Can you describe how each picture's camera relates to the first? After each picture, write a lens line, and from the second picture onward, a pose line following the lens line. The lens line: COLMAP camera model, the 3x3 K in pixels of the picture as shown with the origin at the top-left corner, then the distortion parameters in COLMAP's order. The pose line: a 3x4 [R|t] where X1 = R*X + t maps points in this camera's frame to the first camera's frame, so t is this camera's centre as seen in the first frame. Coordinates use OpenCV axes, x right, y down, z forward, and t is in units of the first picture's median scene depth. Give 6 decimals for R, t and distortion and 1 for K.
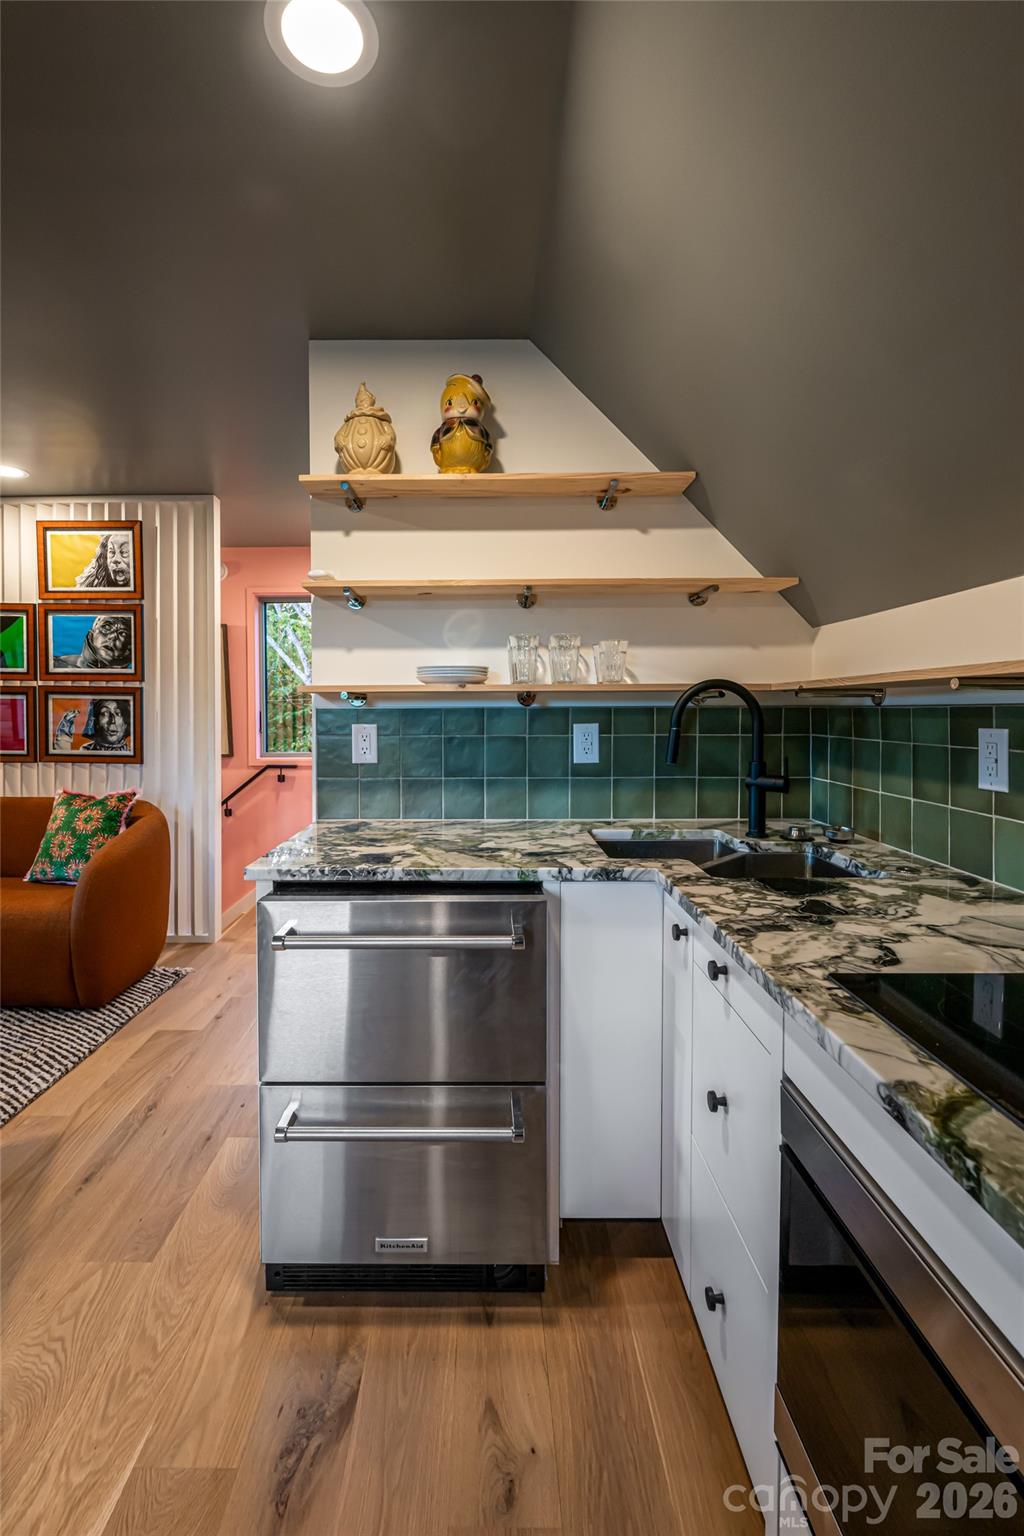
lens RADIAL K [[689.5, 0, 480.3], [0, 689.5, 722.7], [0, 0, 1]] dist [-0.000281, 0.000002]
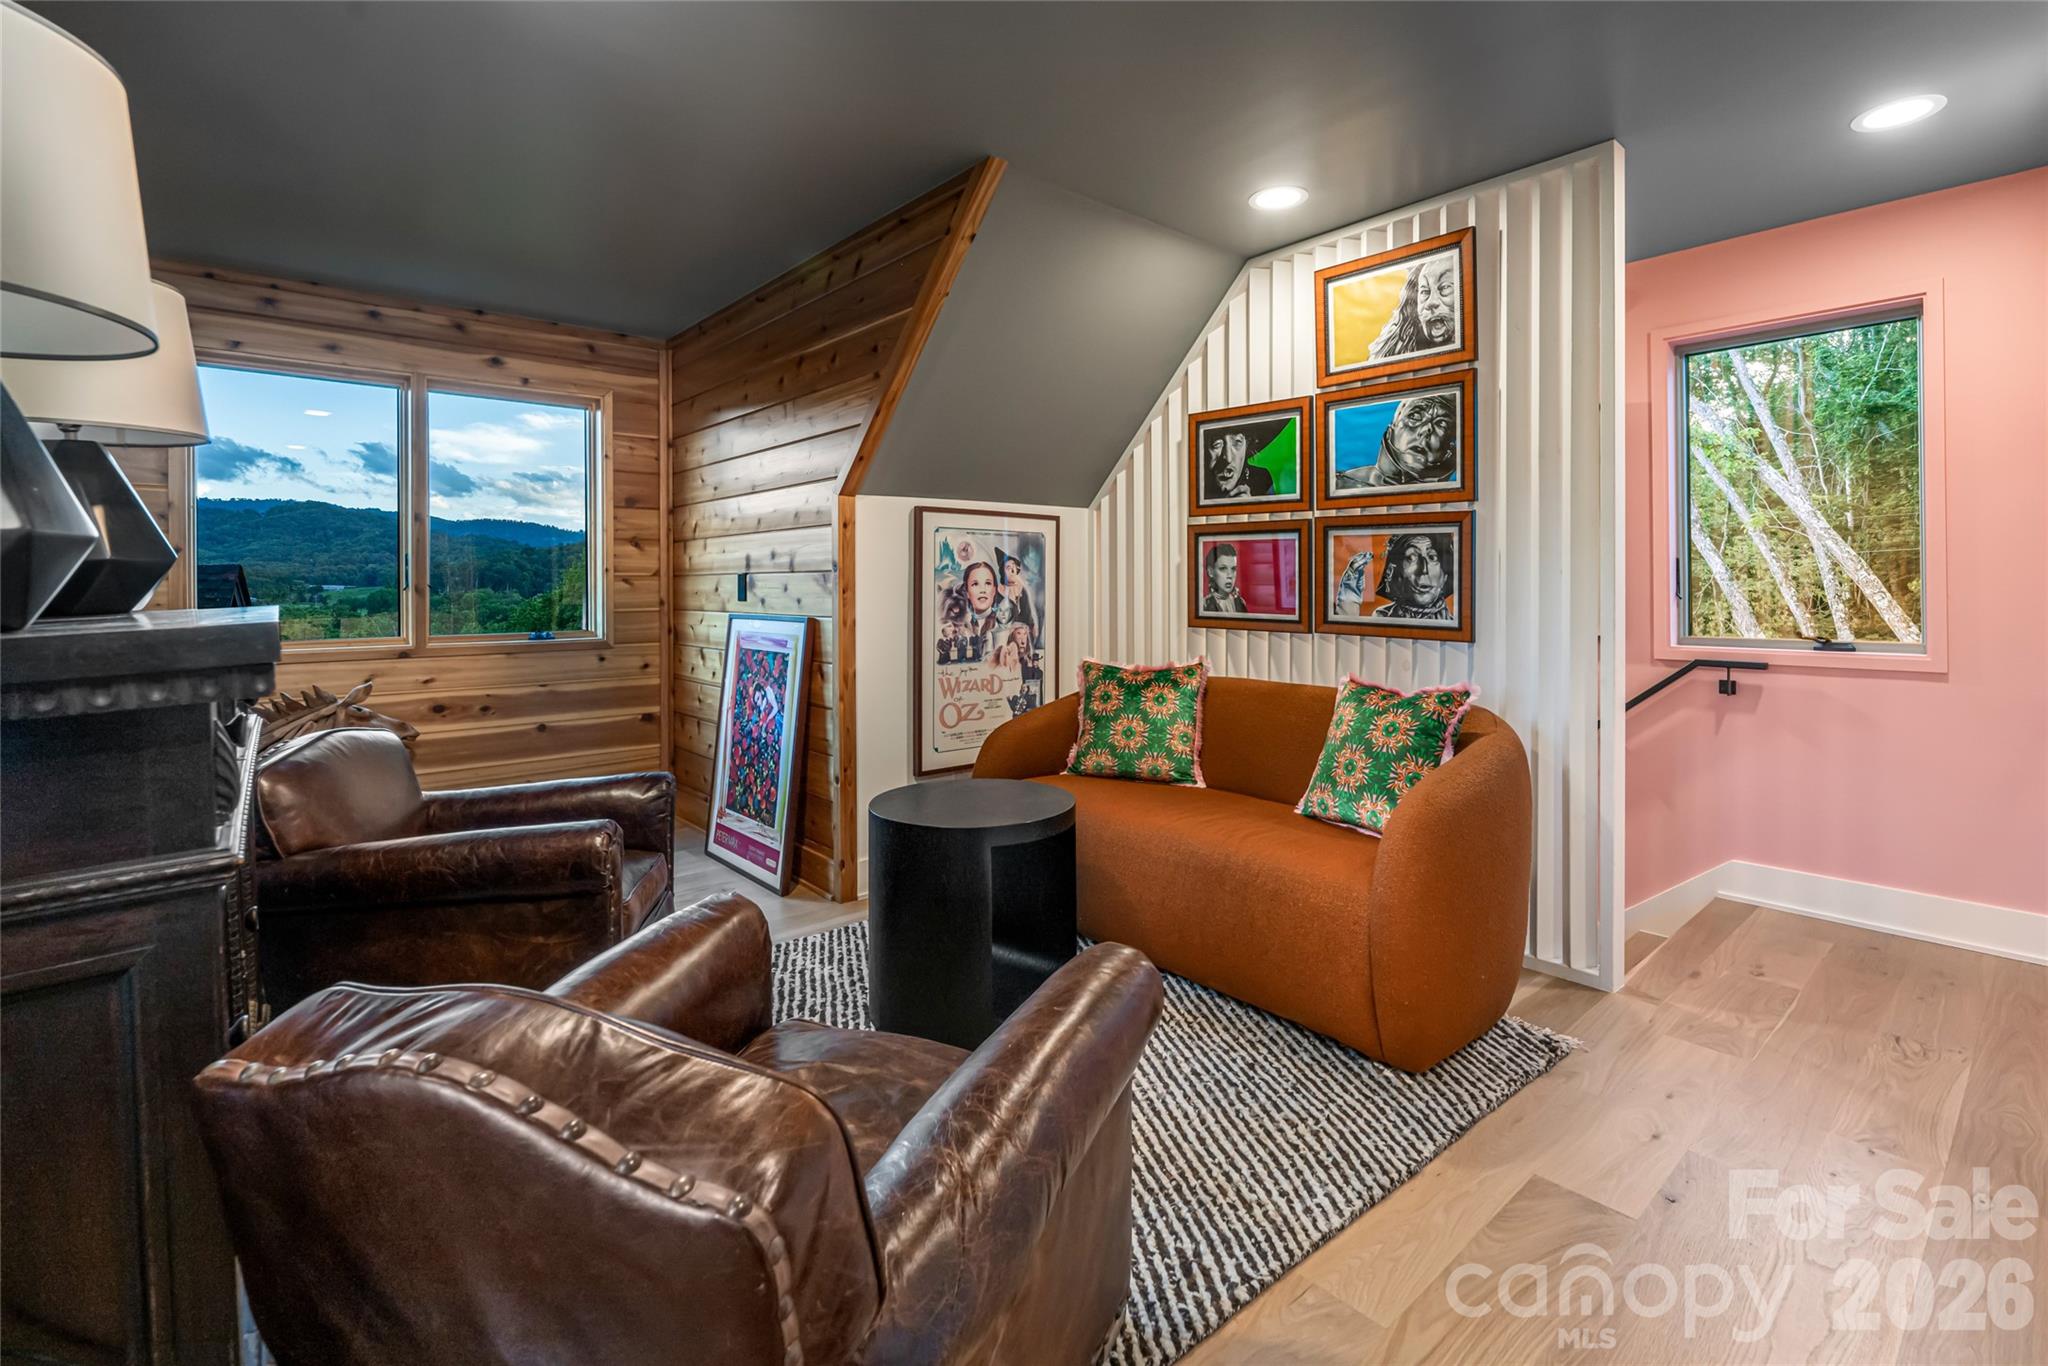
lens RADIAL K [[919.4, 0, 1027.3], [0, 919.4, 590.3], [0, 0, 1]] dist [-0.000281, 0.000002]
pose [[0.657216, 0.004117, -0.753691, -0.153983], [-0.011452, 0.999924, -0.004525, 0.023506], [0.753615, 0.011606, 0.657214, 0.207986]]
